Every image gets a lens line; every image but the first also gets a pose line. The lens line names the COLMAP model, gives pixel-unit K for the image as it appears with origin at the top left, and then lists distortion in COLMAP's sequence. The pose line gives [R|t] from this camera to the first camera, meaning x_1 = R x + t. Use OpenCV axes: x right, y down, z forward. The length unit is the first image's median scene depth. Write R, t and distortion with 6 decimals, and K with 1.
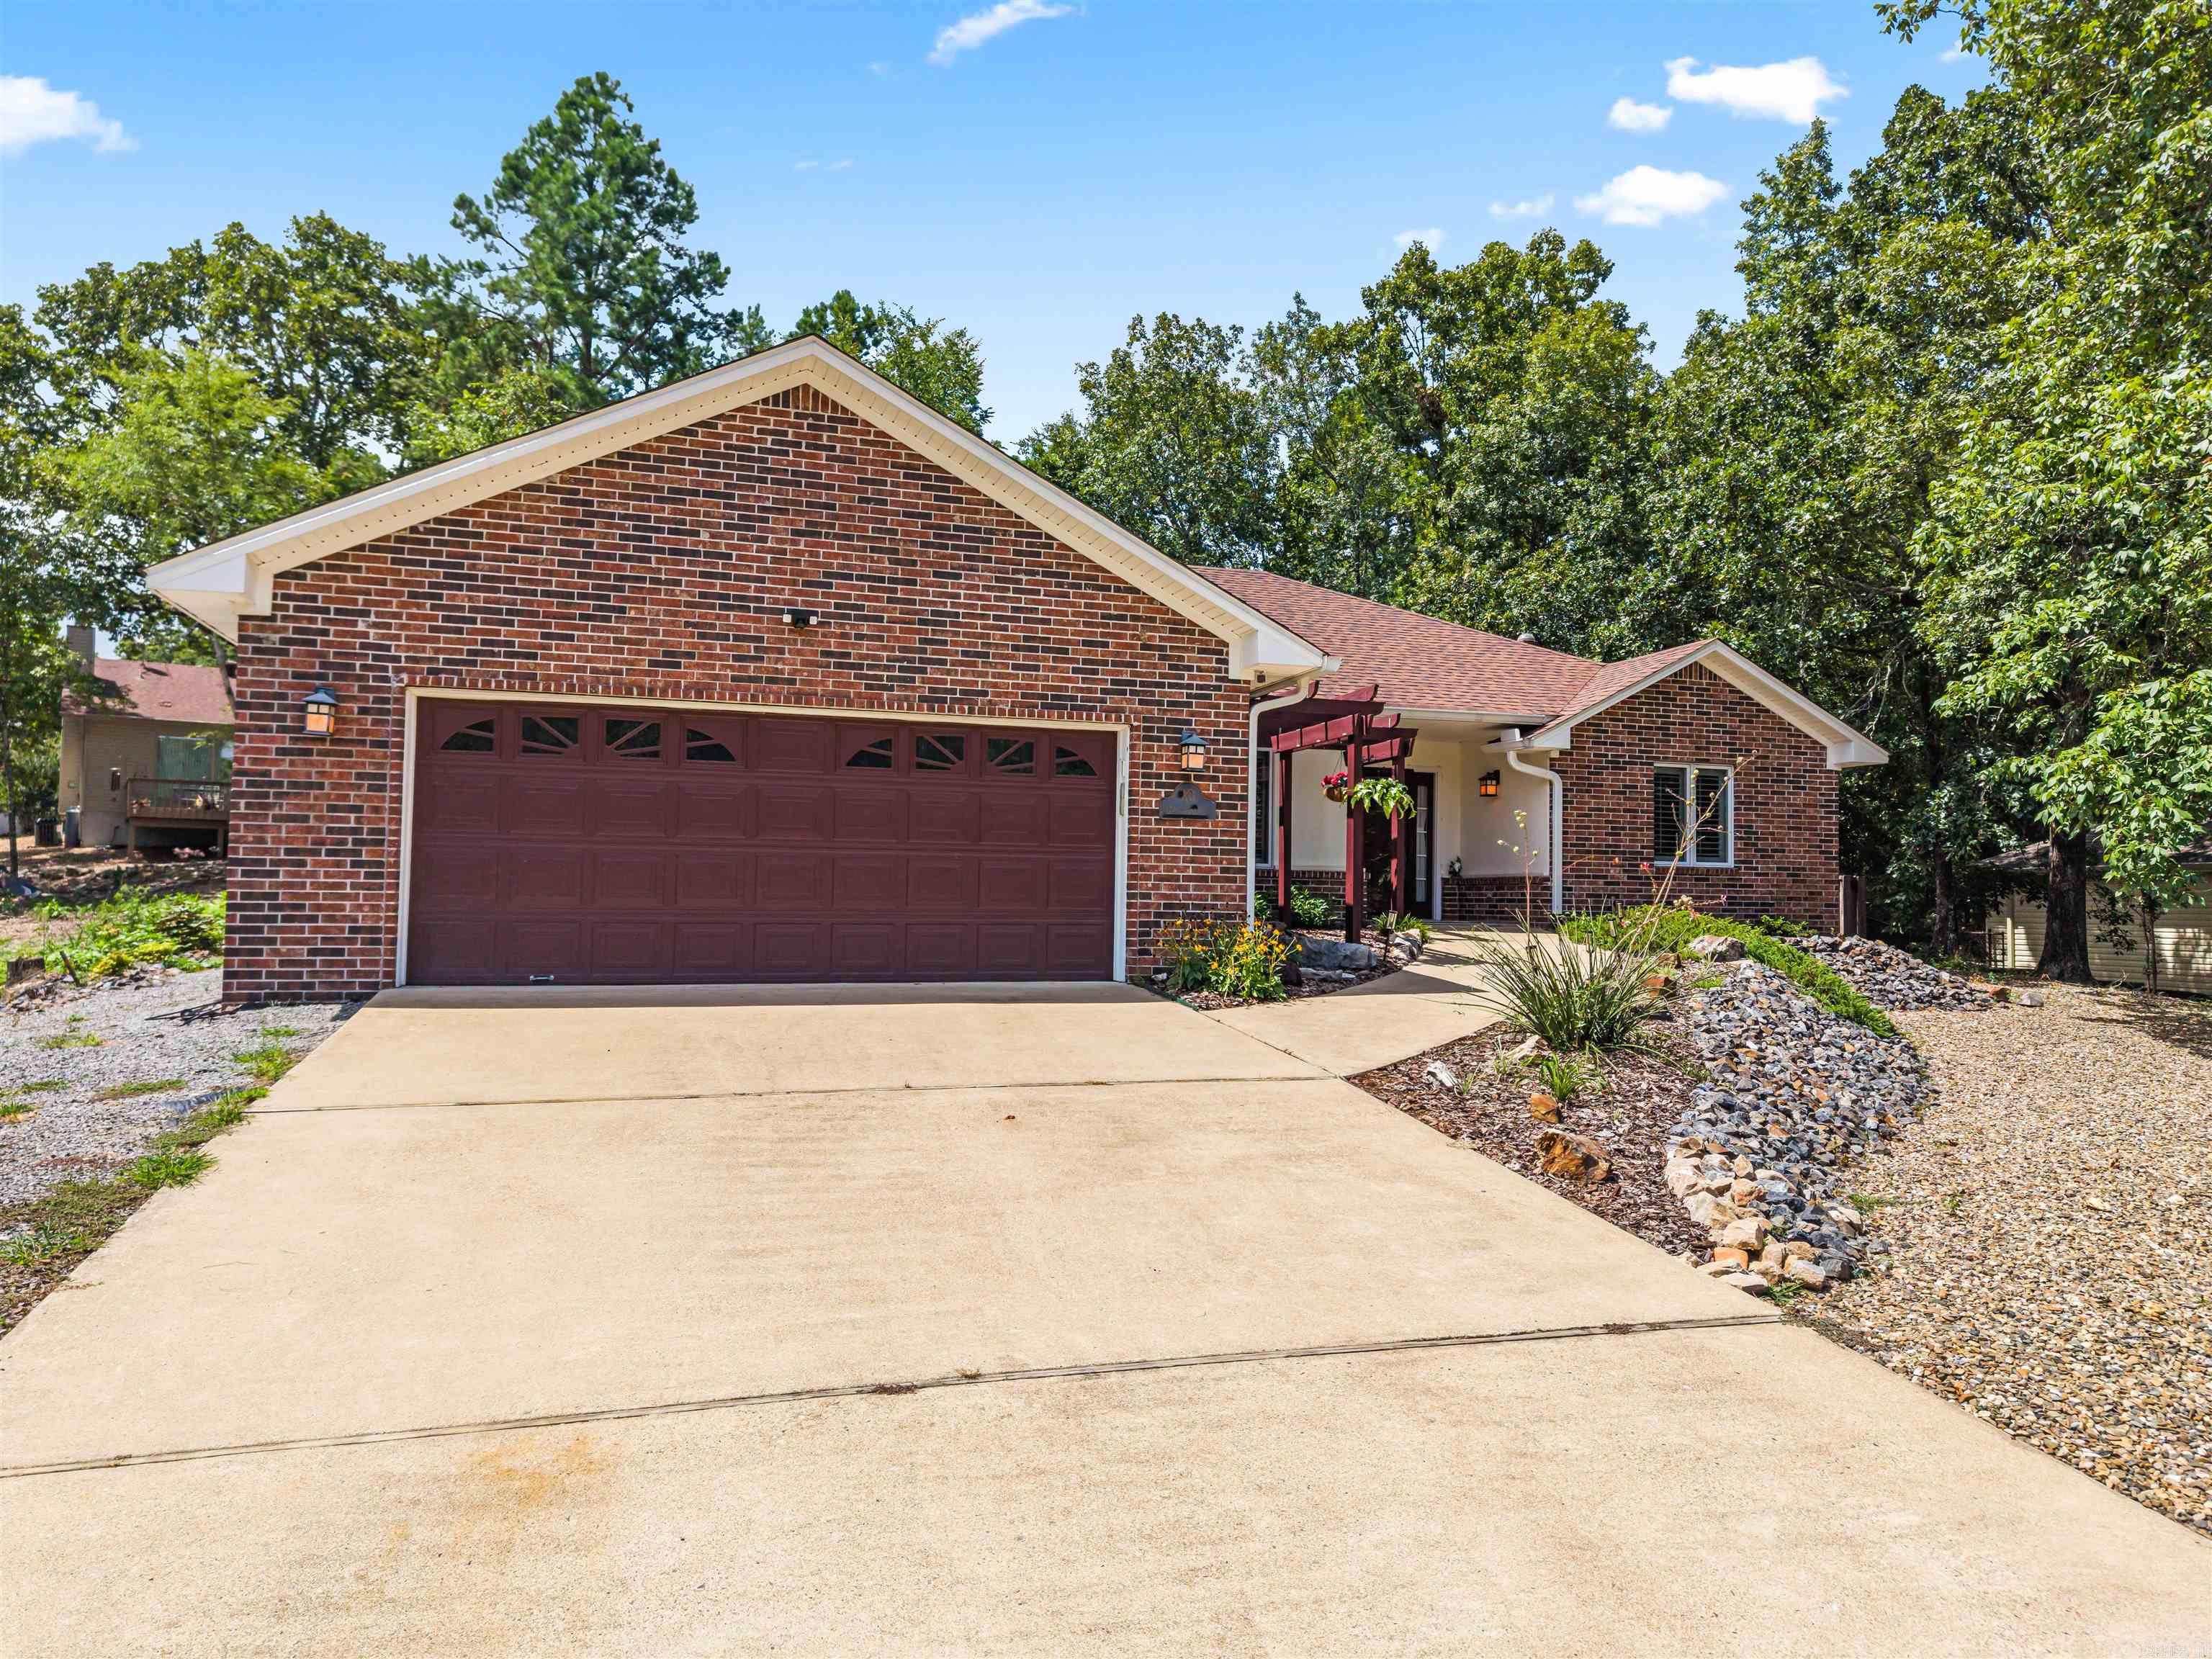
lens RADIAL K [[1465.9, 0, 1106.1], [0, 1465.9, 817.0], [0, 0, 1]] dist [0.017217, -0.014587]
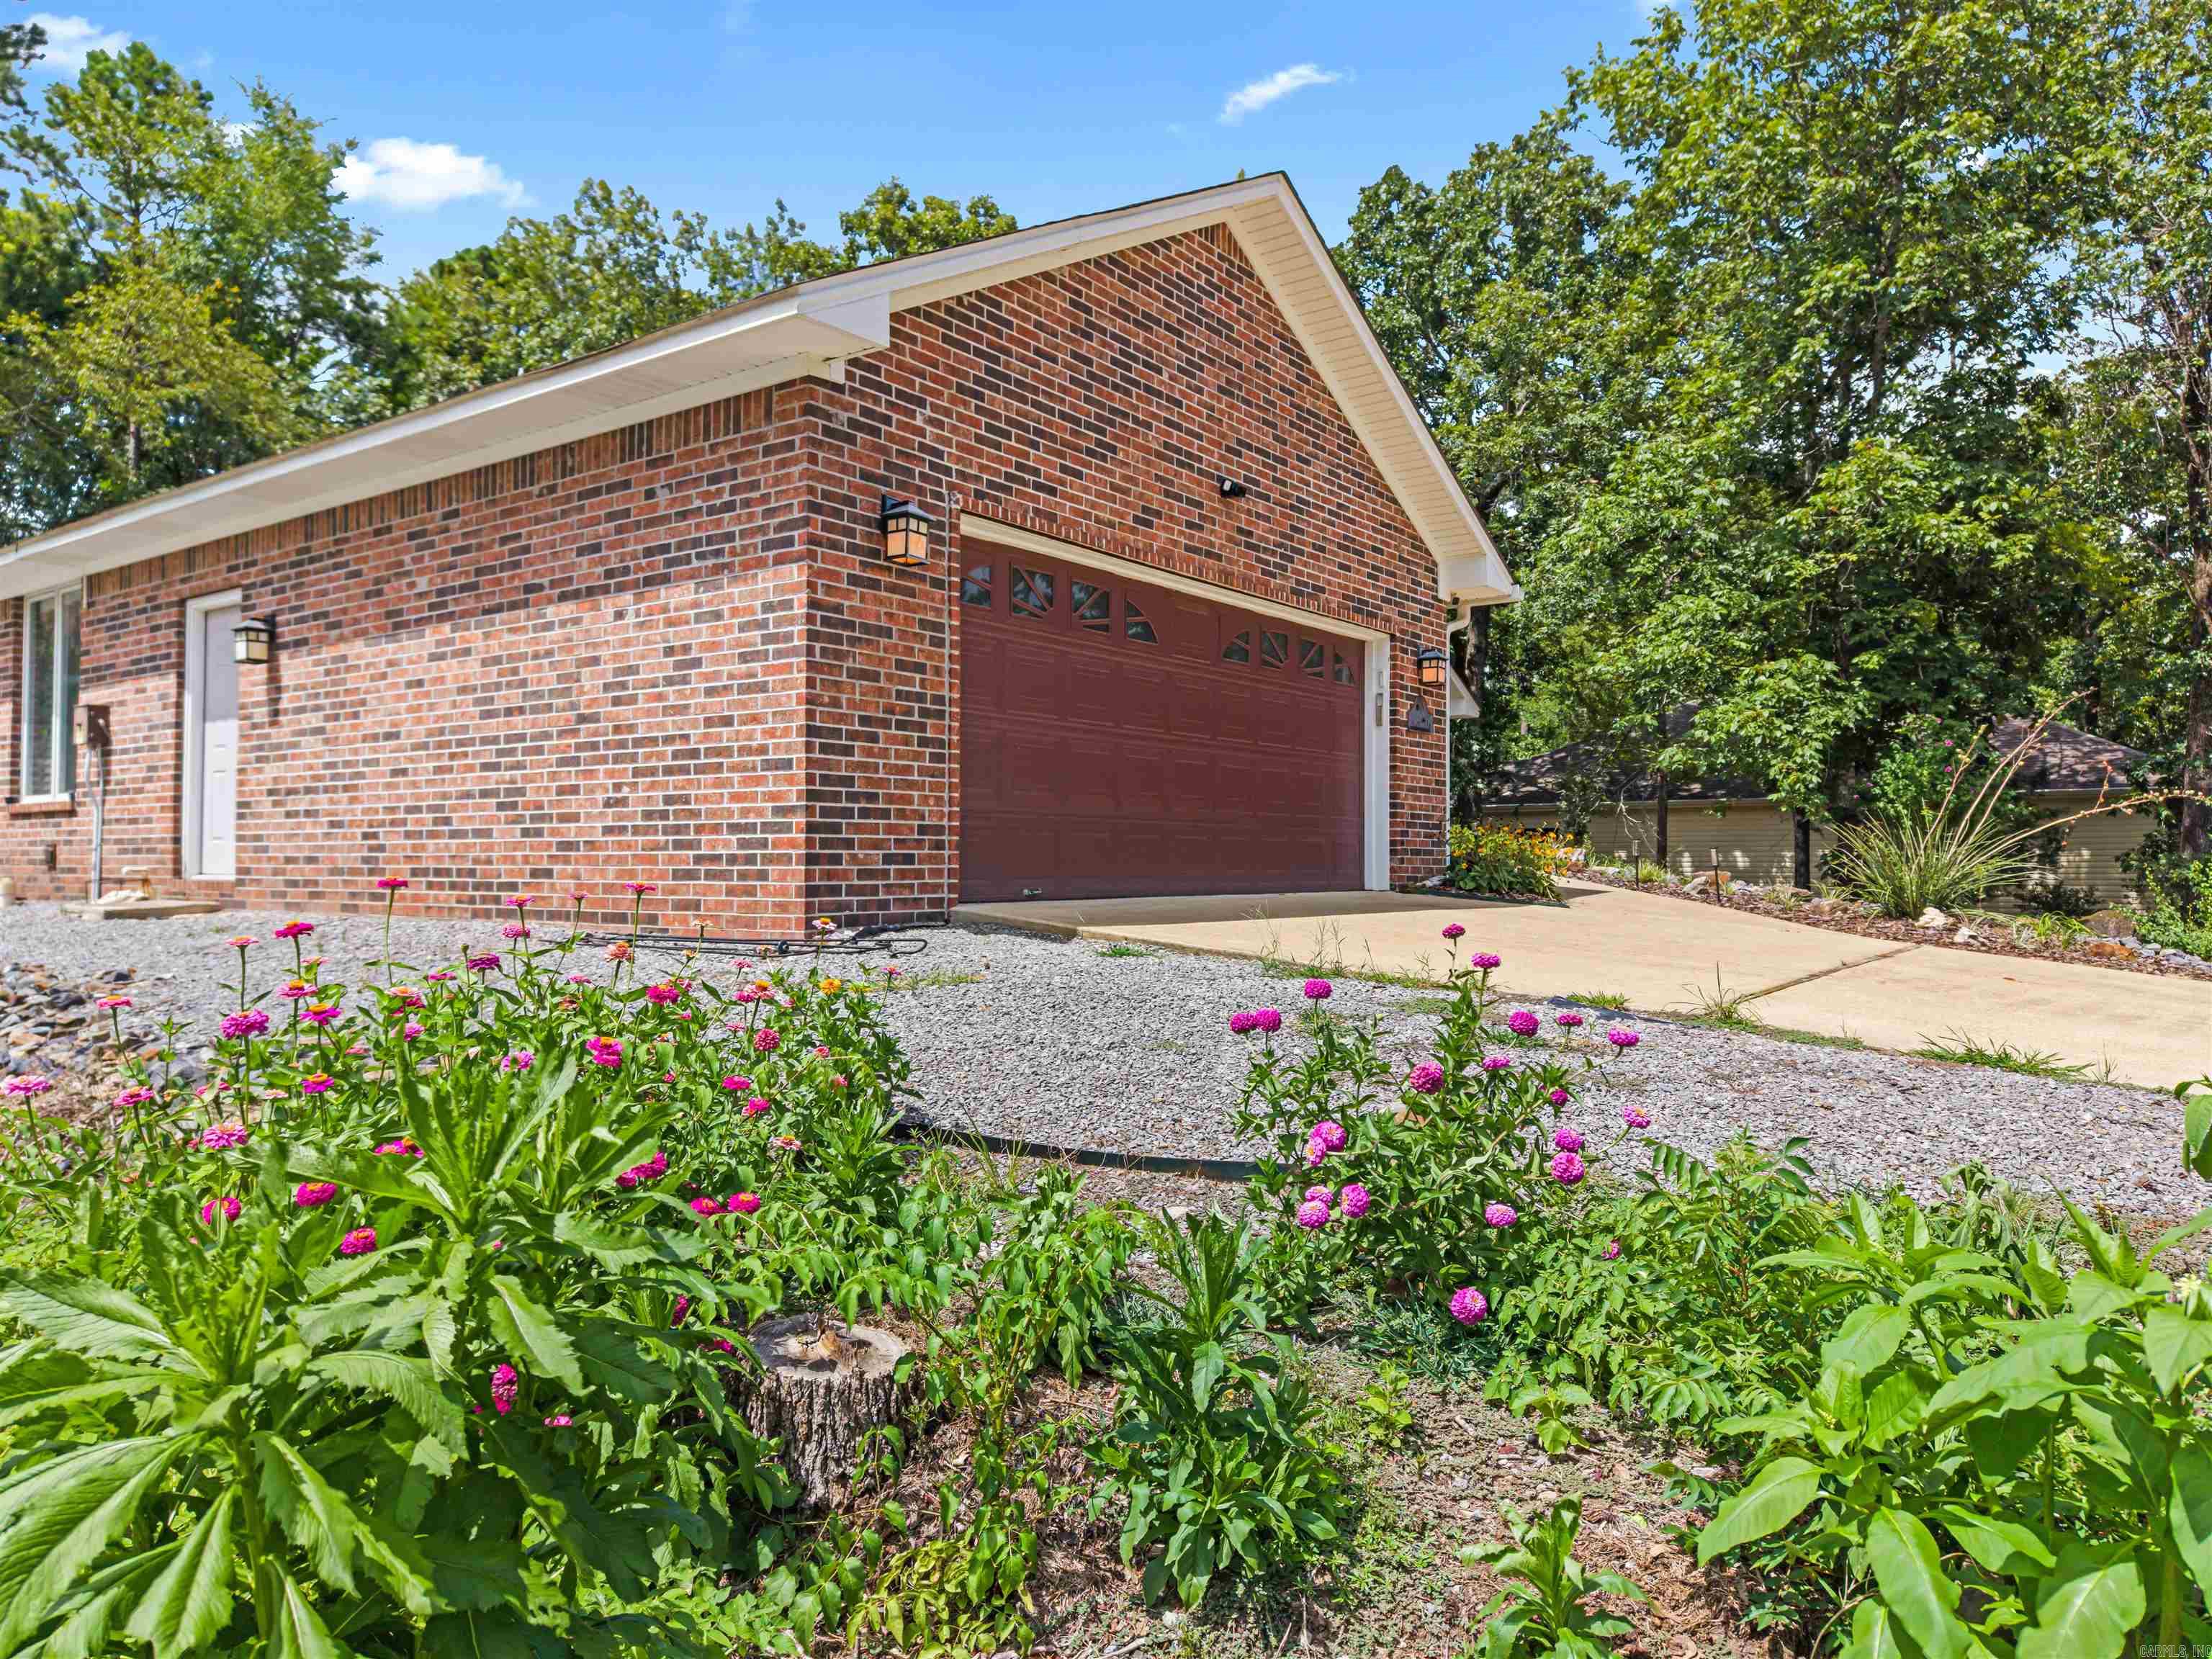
lens RADIAL K [[1465.9, 0, 1087.0], [0, 1465.9, 849.5], [0, 0, 1]] dist [0.017217, -0.014587]
pose [[0.808414, -0.010079, 0.588529, -0.751898], [-0.018330, 0.998937, 0.042287, 0.045857], [-0.588329, -0.044974, 0.807370, 0.295604]]
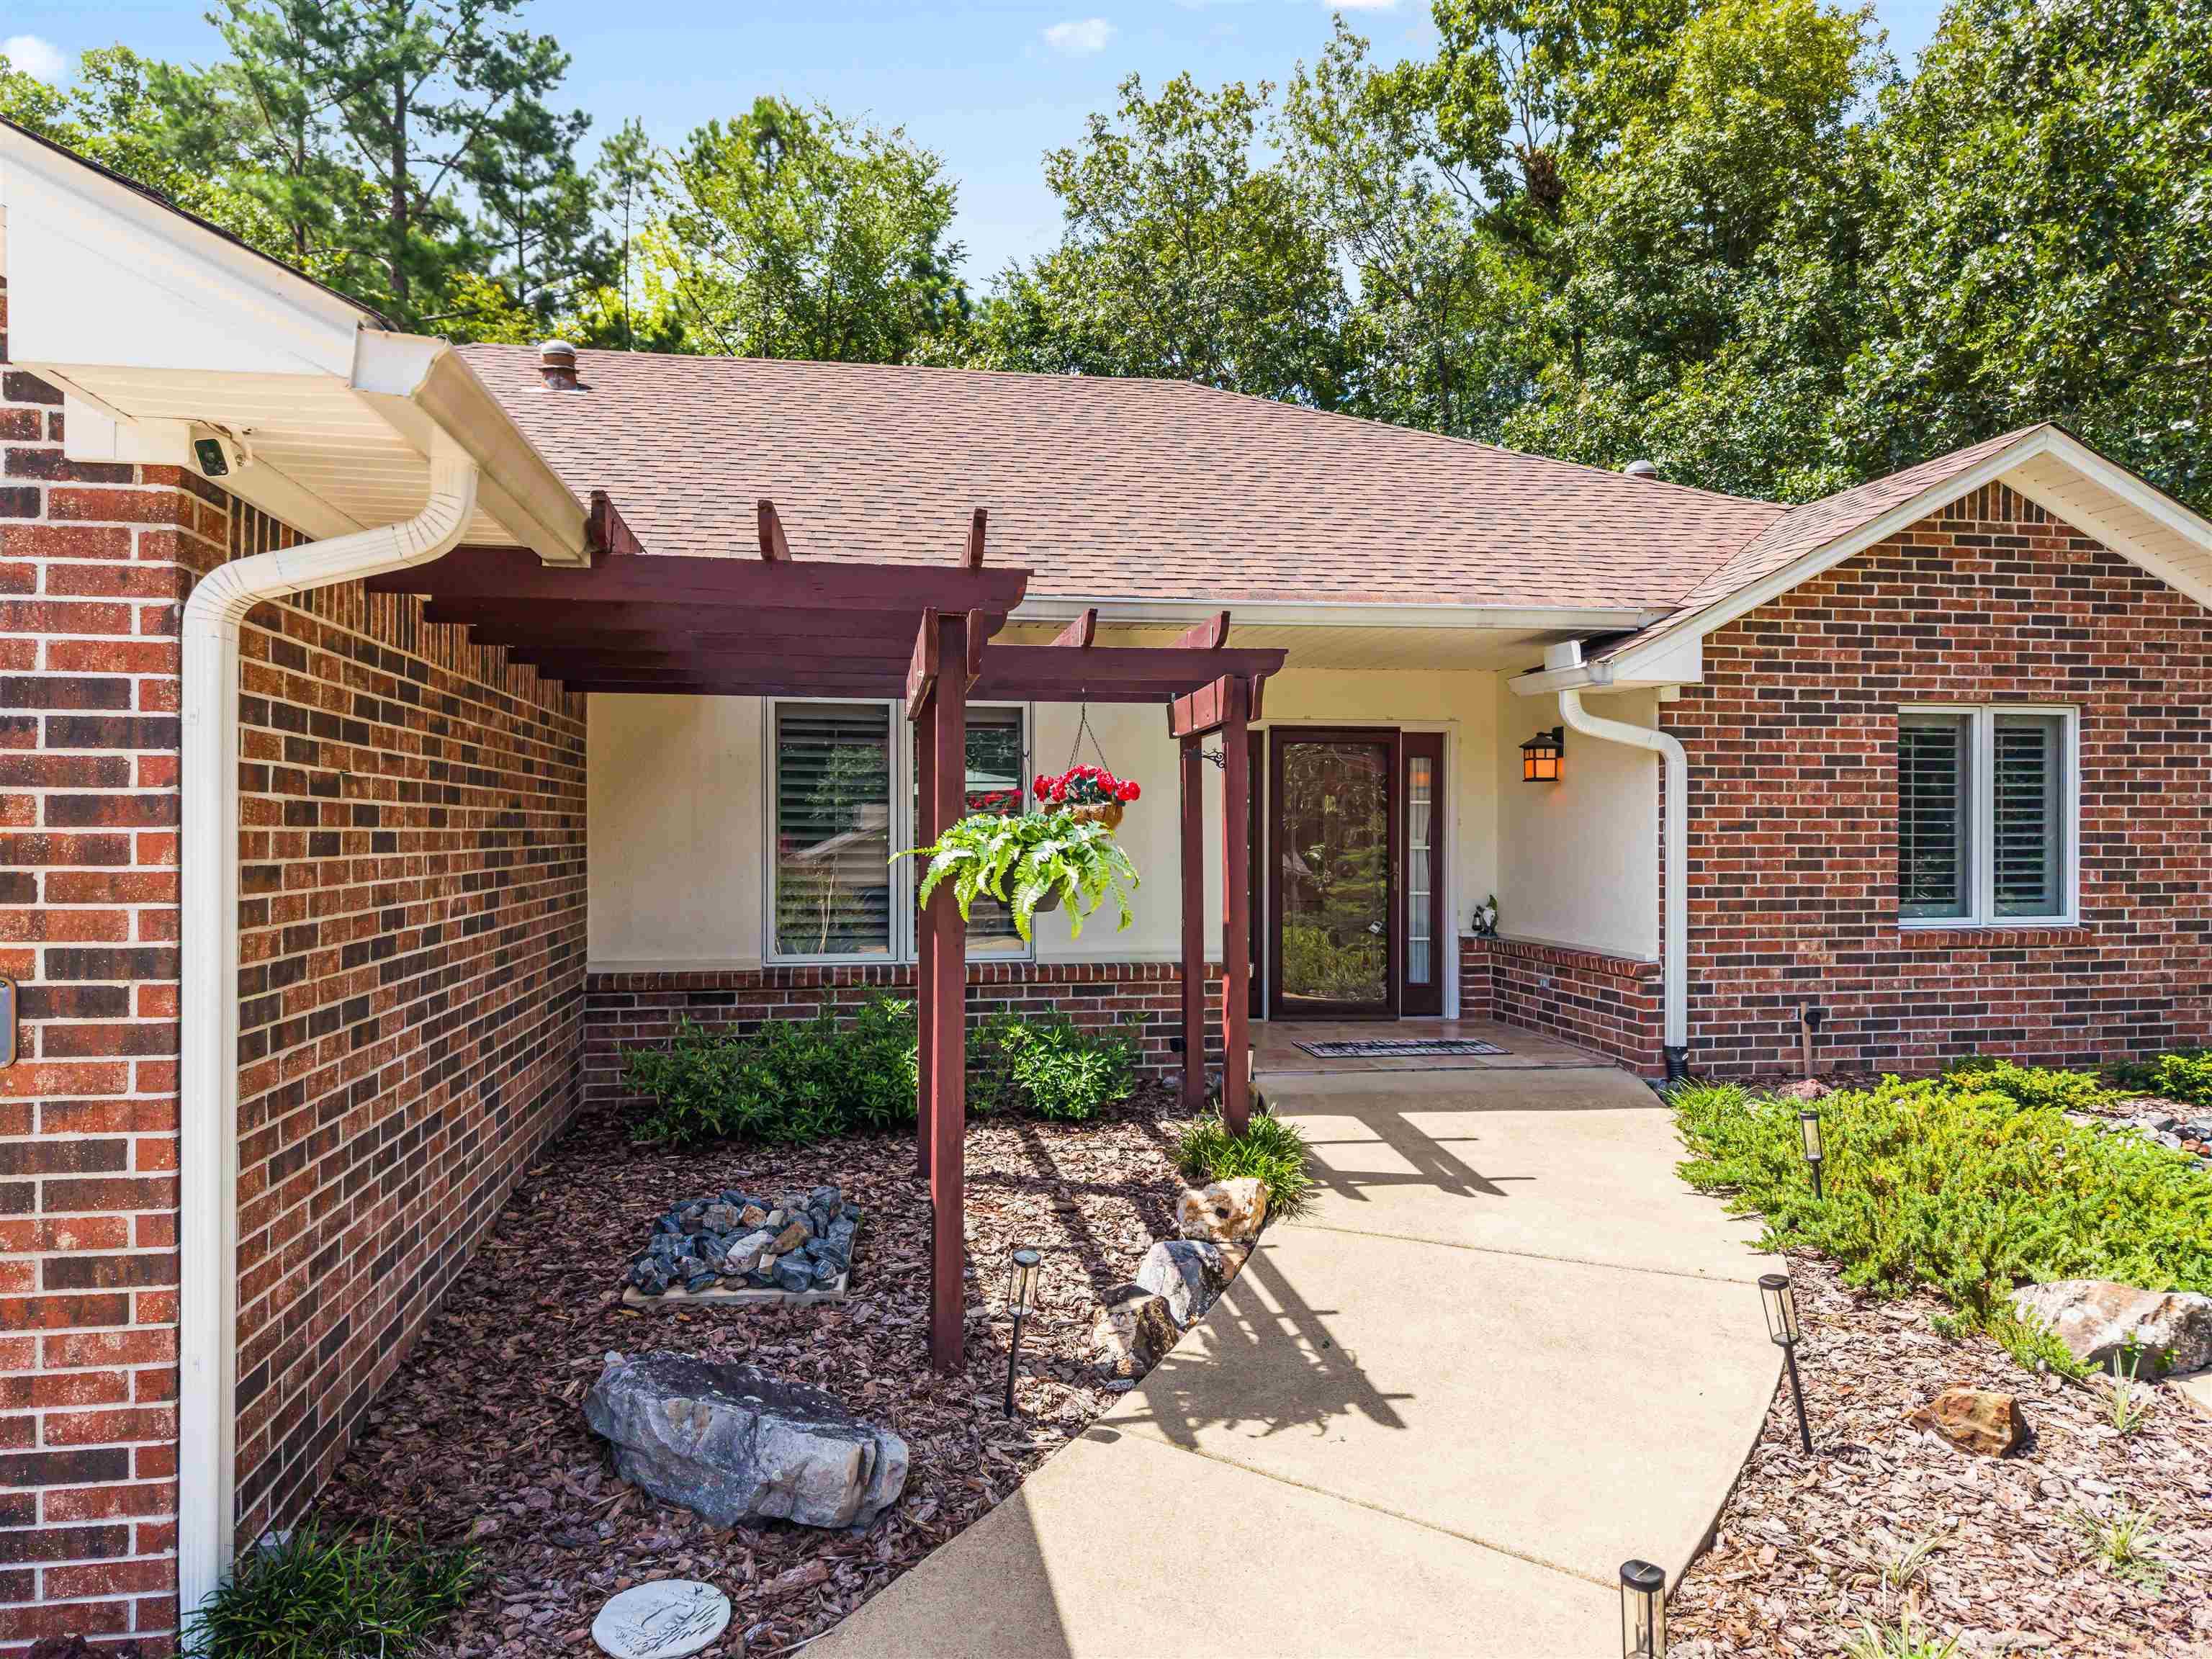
lens RADIAL K [[1465.9, 0, 1108.7], [0, 1465.9, 830.5], [0, 0, 1]] dist [0.017217, -0.014587]
pose [[0.992168, -0.019728, -0.123342, 0.285870], [0.026270, 0.998320, 0.051640, -0.043583], [0.122117, -0.054476, 0.991020, 0.796213]]
